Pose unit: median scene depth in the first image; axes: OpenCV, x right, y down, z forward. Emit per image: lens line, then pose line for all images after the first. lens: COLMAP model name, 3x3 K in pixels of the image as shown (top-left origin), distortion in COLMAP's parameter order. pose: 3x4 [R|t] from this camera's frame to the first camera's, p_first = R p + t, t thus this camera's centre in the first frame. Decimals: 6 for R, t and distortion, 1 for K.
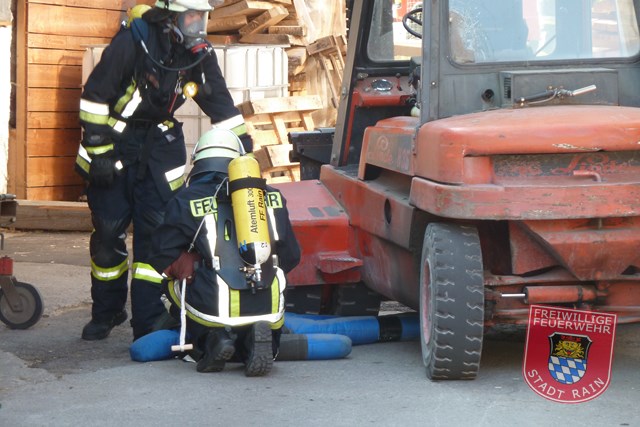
lens RADIAL K [[3845.9, 0, 320.2], [0, 3845.9, 214.7], [0, 0, 1]] dist [-0.652023, 0.000000]
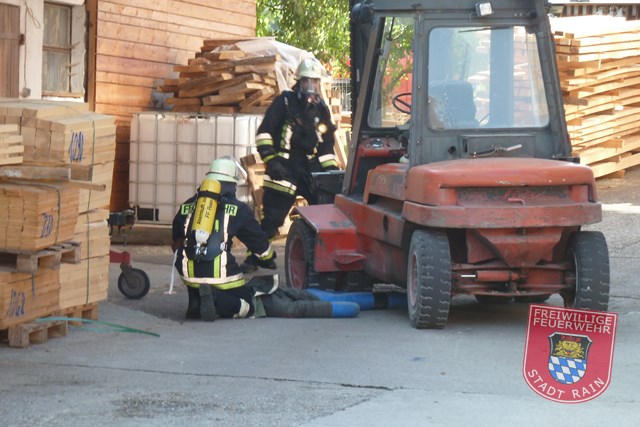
lens RADIAL K [[3638.7, 0, 319.9], [0, 3638.7, 214.1], [0, 0, 1]] dist [-0.064088, 0.000000]
pose [[0.998837, 0.015370, 0.045705, -0.078454], [-0.014625, 0.999755, -0.016595, 0.020798], [-0.045948, 0.015907, 0.998817, -0.490138]]
